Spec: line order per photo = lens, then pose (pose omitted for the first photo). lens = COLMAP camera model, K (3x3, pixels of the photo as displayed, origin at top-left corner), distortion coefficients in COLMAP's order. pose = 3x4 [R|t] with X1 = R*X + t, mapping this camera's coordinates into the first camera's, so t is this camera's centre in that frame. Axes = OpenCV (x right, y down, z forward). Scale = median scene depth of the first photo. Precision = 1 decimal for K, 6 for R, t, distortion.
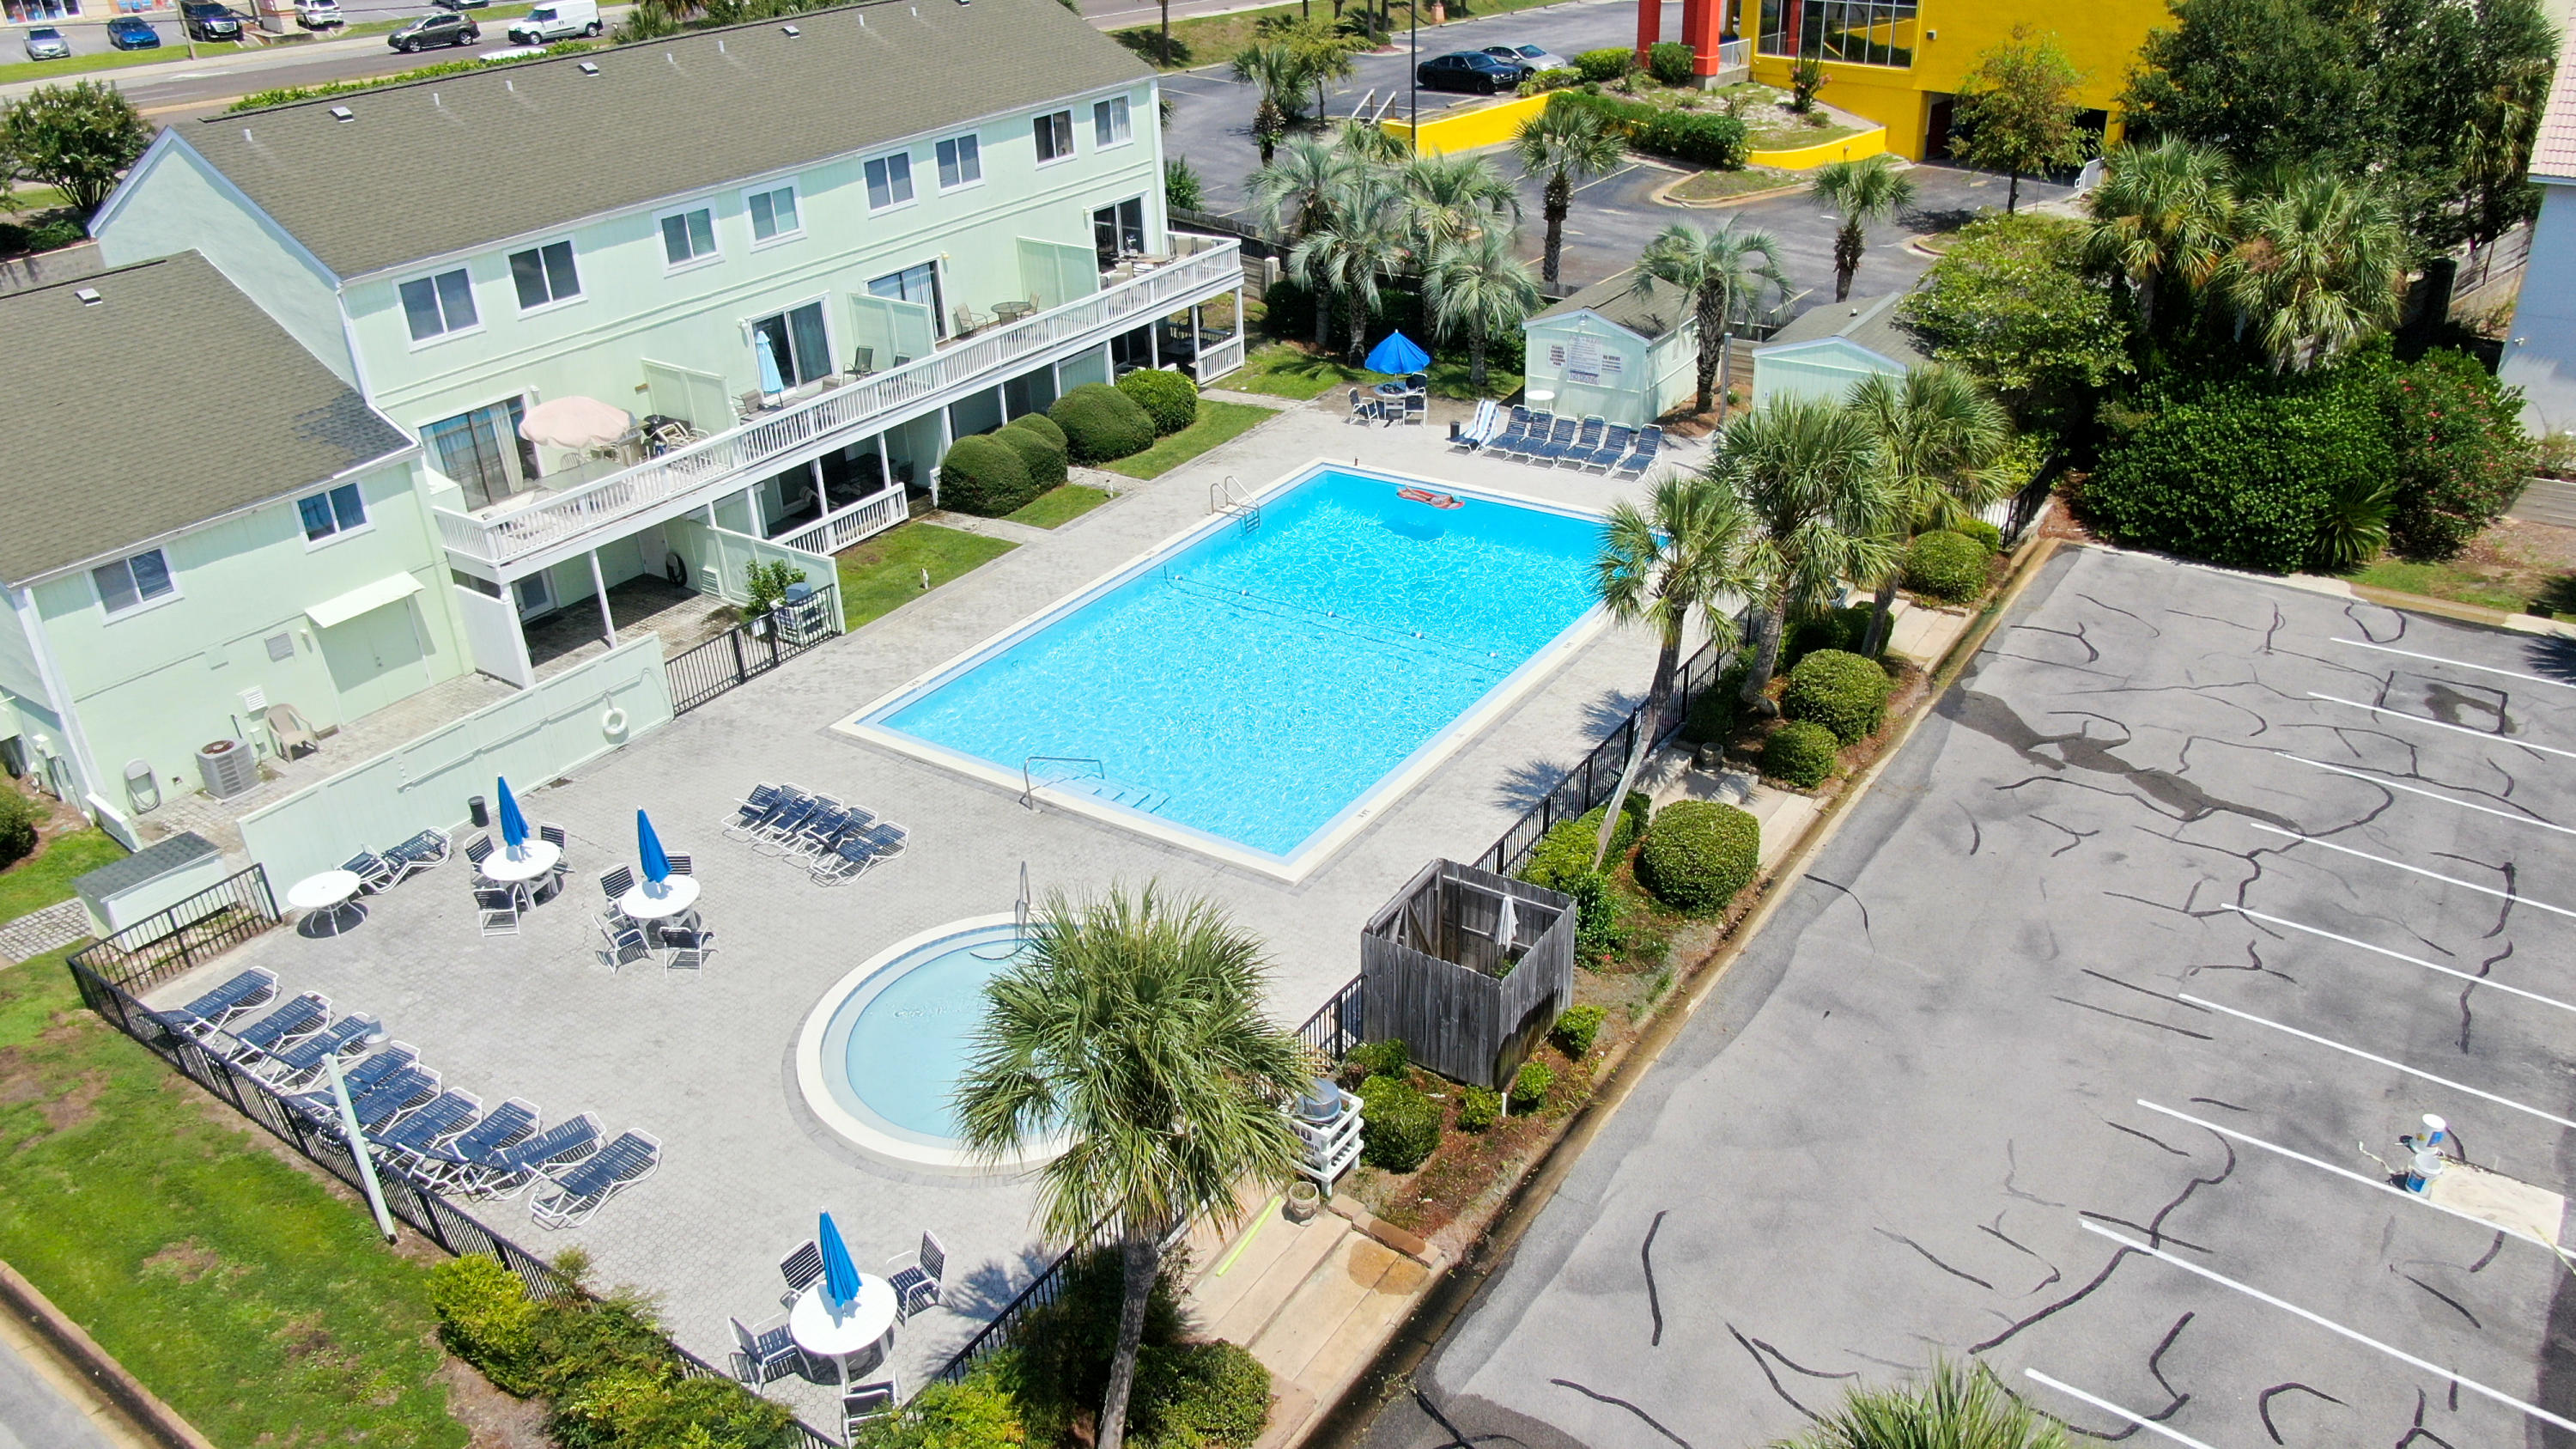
lens RADIAL K [[1853.2, 0, 1288.0], [0, 1853.2, 724.5], [0, 0, 1]] dist [-0.016229, 0.004237]
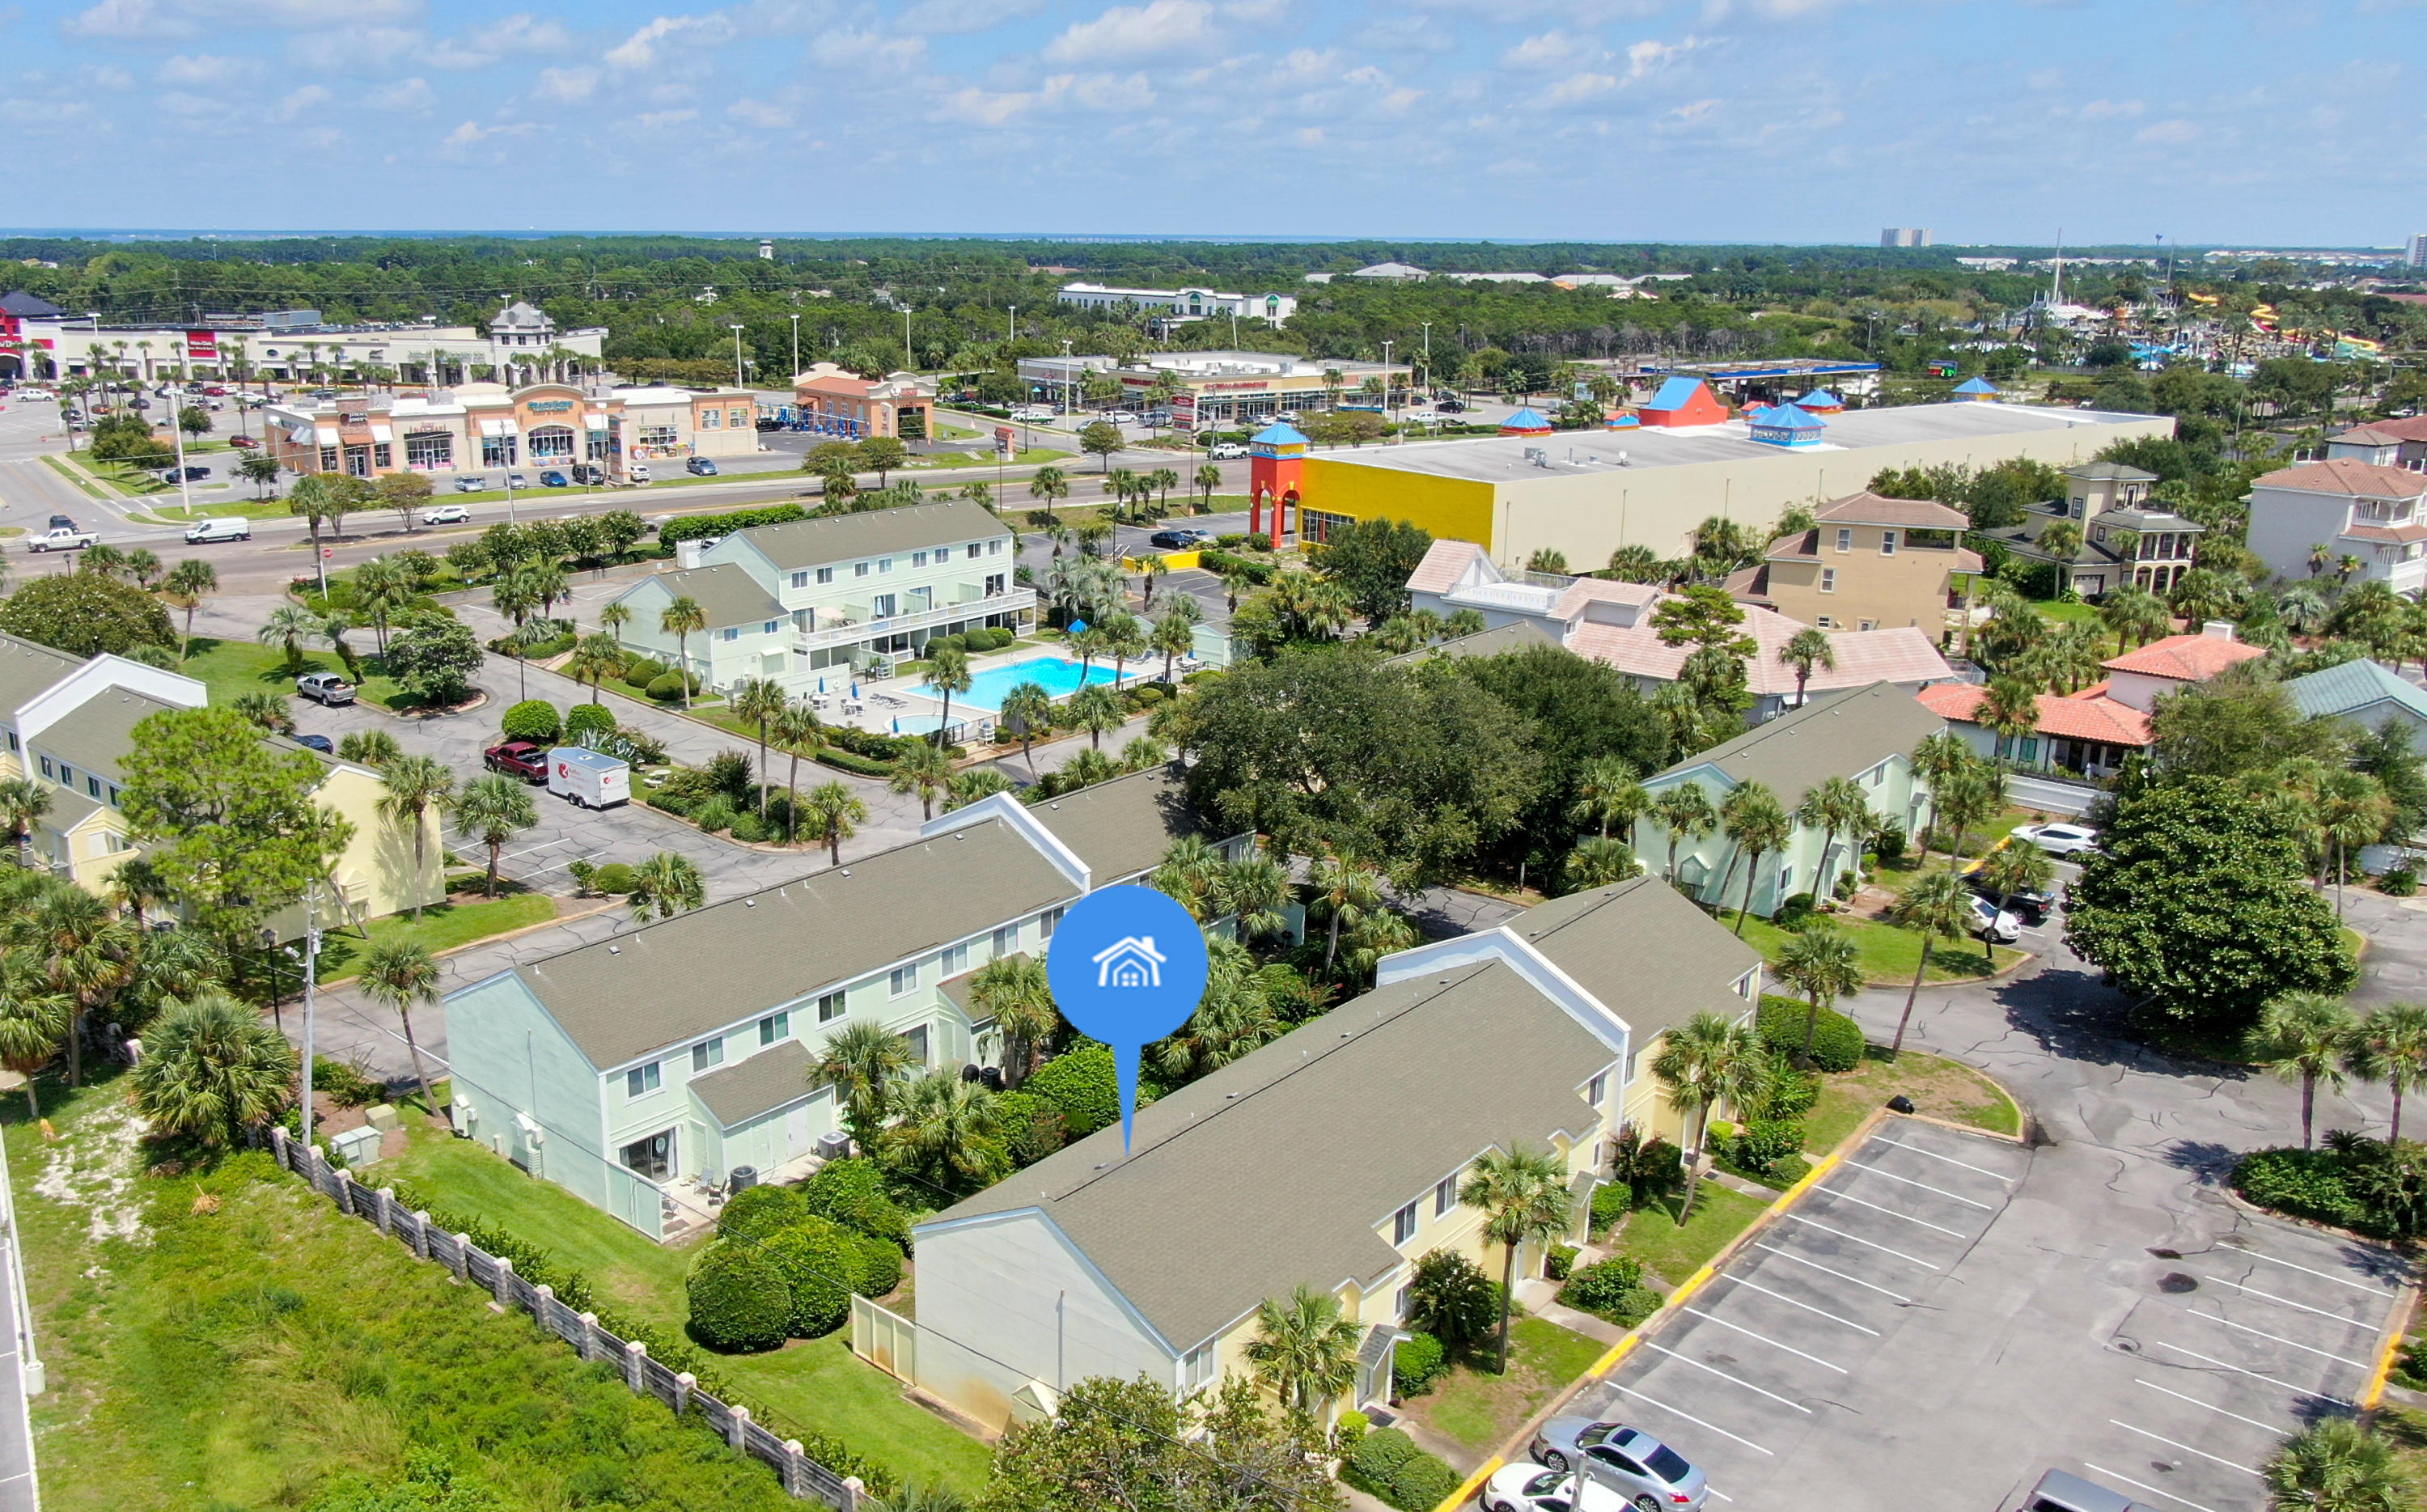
lens RADIAL K [[2115.8, 0, 1213.5], [0, 2115.8, 756.0], [0, 0, 1]] dist [-0.013576, -0.001305]
pose [[0.996166, 0.069304, -0.053384, 0.518400], [-0.079681, 0.970703, -0.226686, 0.837480], [0.036110, 0.230071, 0.972504, -2.503138]]
